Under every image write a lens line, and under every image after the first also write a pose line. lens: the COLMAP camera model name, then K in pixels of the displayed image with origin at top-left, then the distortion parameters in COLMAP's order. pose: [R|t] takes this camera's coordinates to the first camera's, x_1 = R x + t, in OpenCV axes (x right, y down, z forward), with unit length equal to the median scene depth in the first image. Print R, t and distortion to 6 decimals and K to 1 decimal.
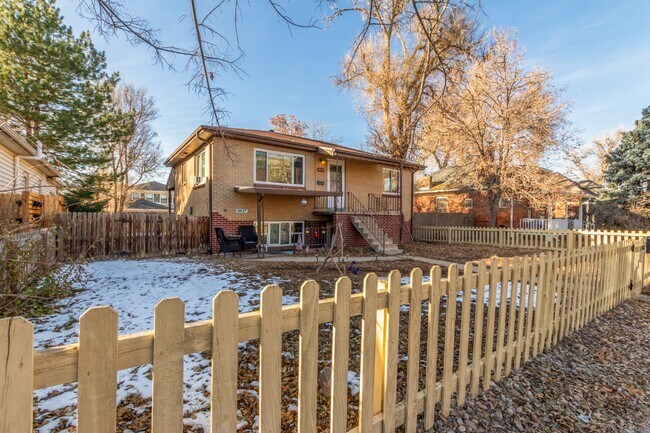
lens RADIAL K [[312.7, 0, 334.8], [0, 312.7, 217.5], [0, 0, 1]] dist [-0.001181, -0.000114]
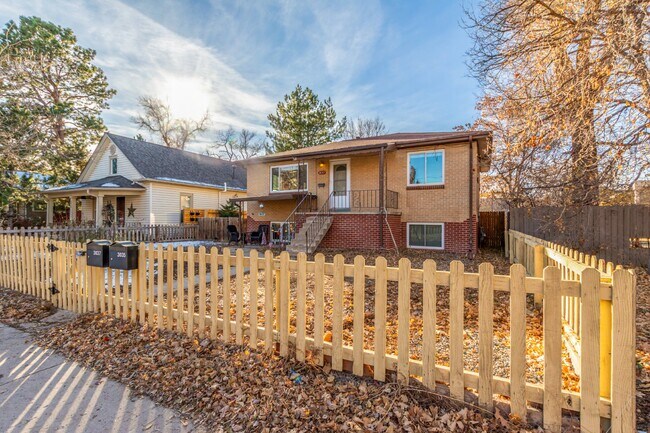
lens RADIAL K [[308.4, 0, 326.1], [0, 308.4, 227.7], [0, 0, 1]] dist [0.034292, 0.000063]
pose [[0.415108, 0.017384, -0.909606, 0.906425], [0.010332, 0.999663, 0.023820, 0.007631], [0.909714, -0.019286, 0.414788, 0.576675]]
